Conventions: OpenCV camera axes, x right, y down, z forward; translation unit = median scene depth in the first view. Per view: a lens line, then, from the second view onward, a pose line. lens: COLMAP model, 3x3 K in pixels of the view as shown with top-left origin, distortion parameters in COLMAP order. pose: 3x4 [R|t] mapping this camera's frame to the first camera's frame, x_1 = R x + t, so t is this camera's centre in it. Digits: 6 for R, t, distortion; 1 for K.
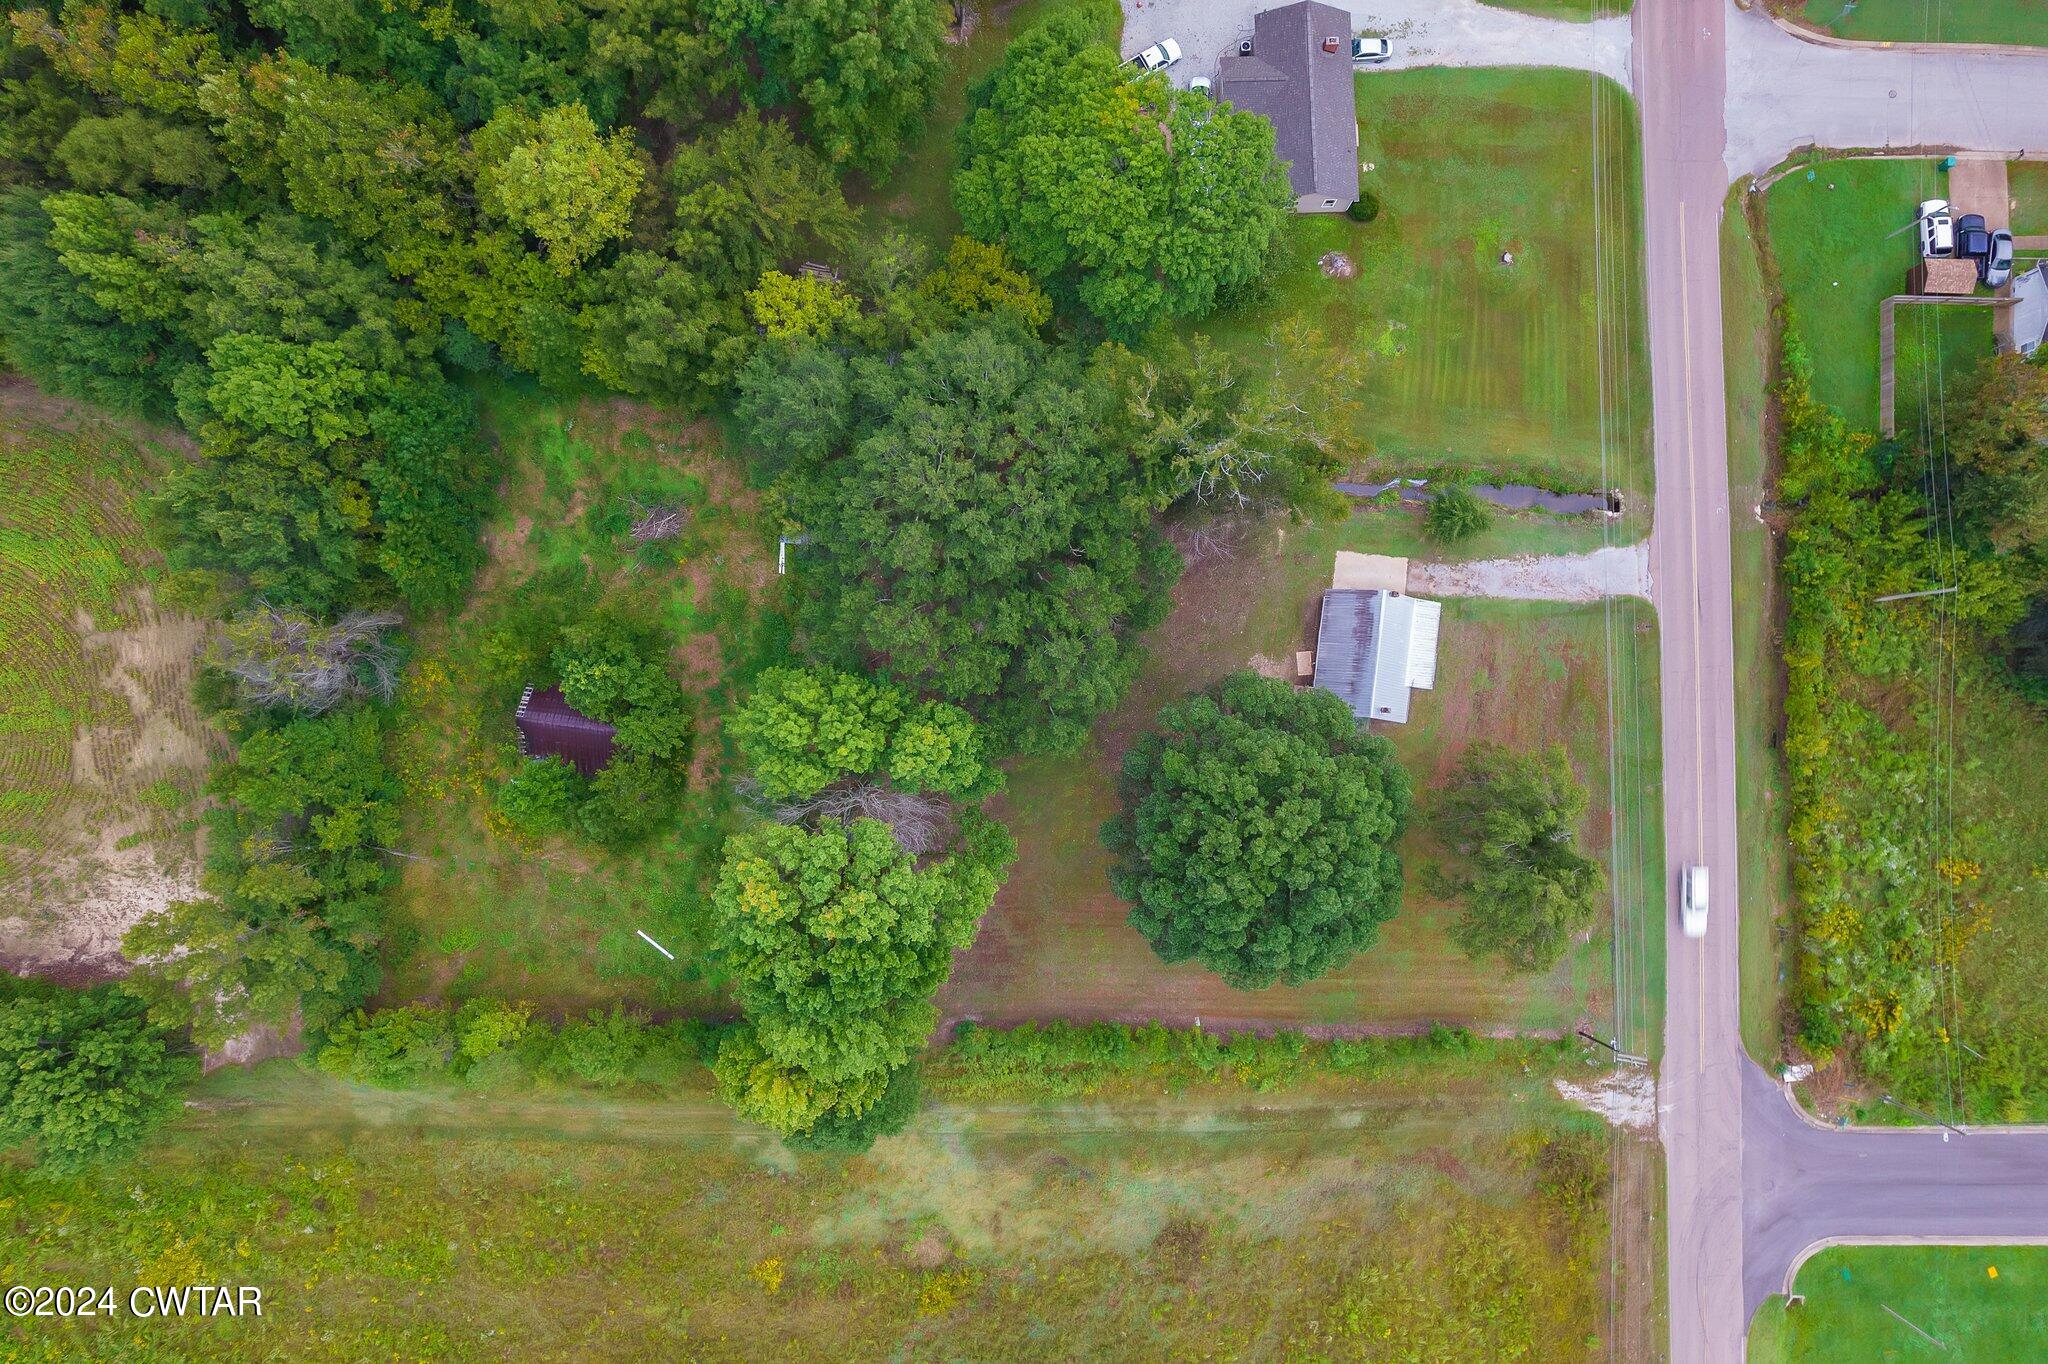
lens RADIAL K [[1306.7, 0, 1024.0], [0, 1306.7, 682.0], [0, 0, 1]] dist [-0.079590, 0.072143]
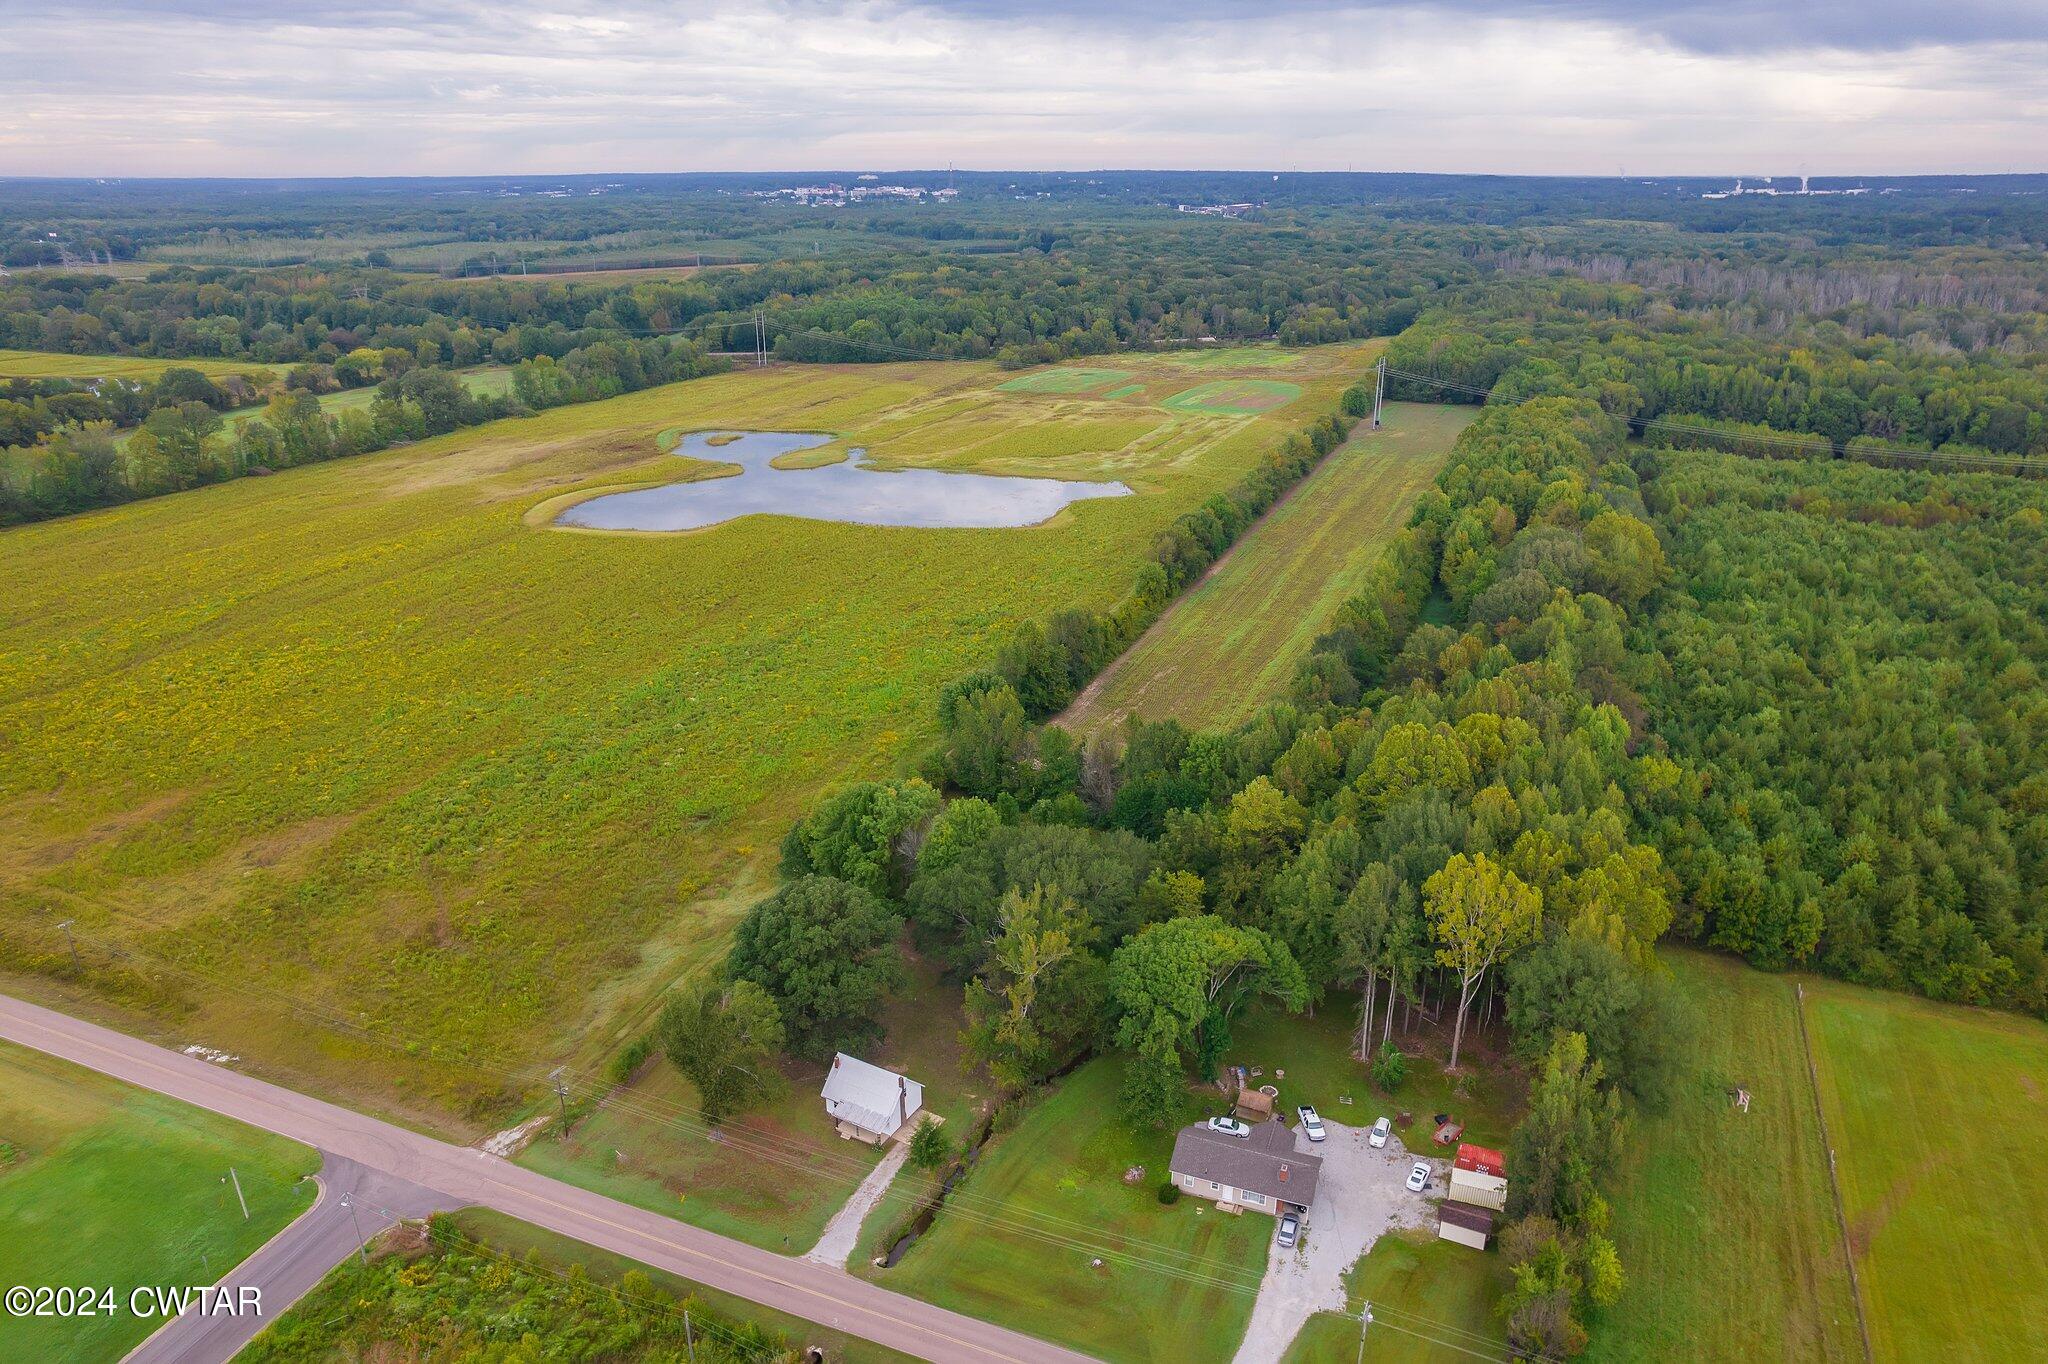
lens RADIAL K [[1306.7, 0, 1024.0], [0, 1306.7, 682.0], [0, 0, 1]] dist [-0.079590, 0.072143]
pose [[-0.386490, 0.340197, -0.857258, 1.288435], [-0.922230, -0.131604, 0.363556, -0.646321], [0.010862, 0.931099, 0.364604, 0.019066]]
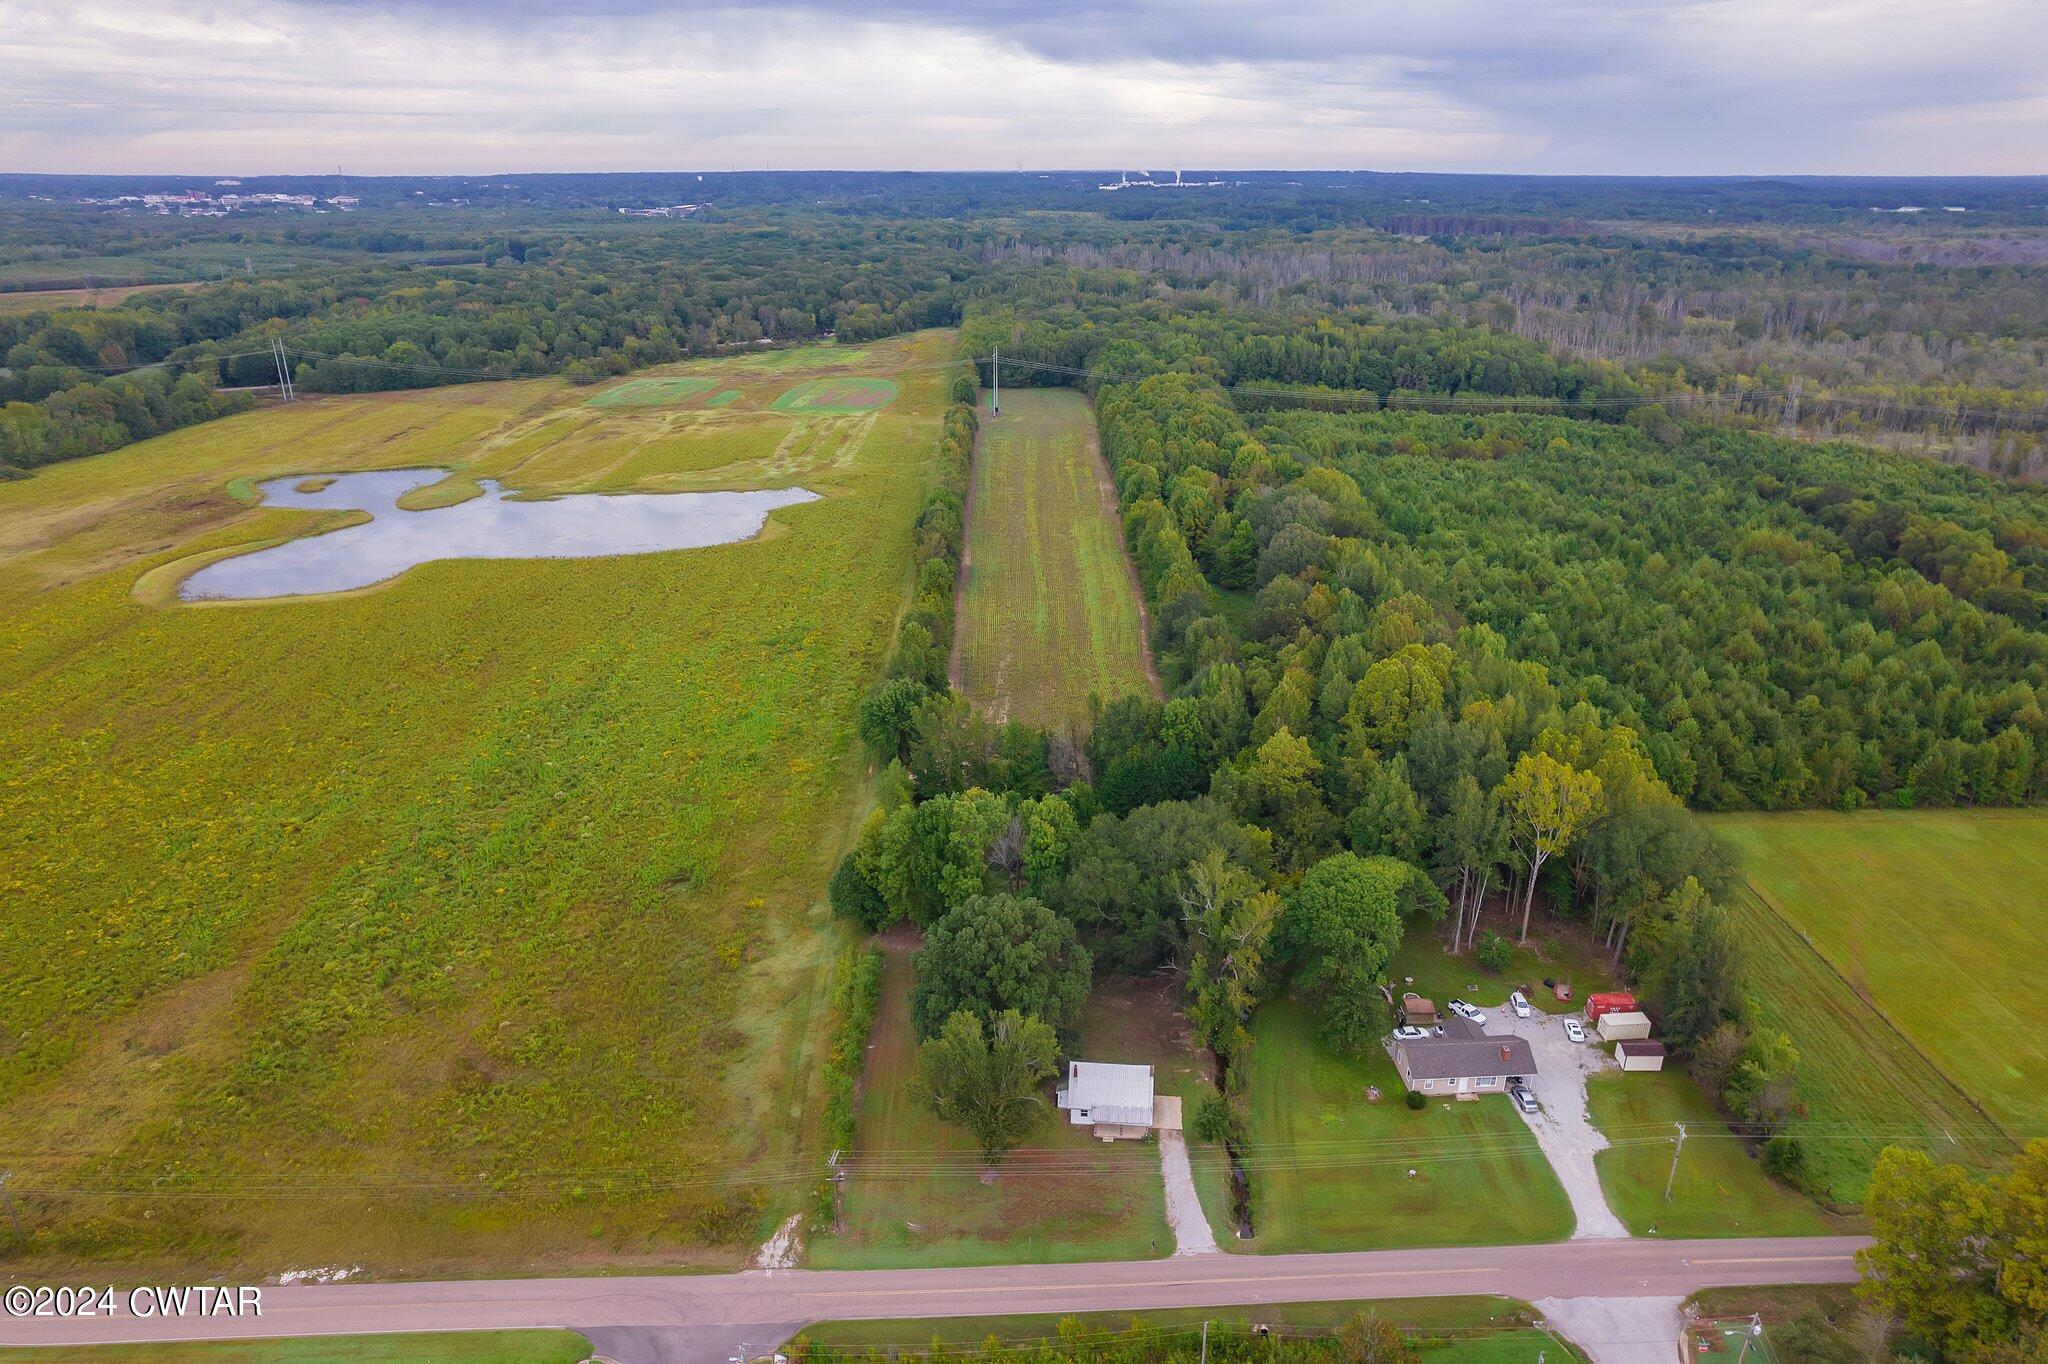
lens RADIAL K [[1306.7, 0, 1024.0], [0, 1306.7, 682.0], [0, 0, 1]] dist [-0.079590, 0.072143]
pose [[0.019941, 0.368981, -0.929223, 1.448015], [-0.999739, 0.017715, -0.014420, 0.092736], [0.011140, 0.929268, 0.369238, 0.008757]]
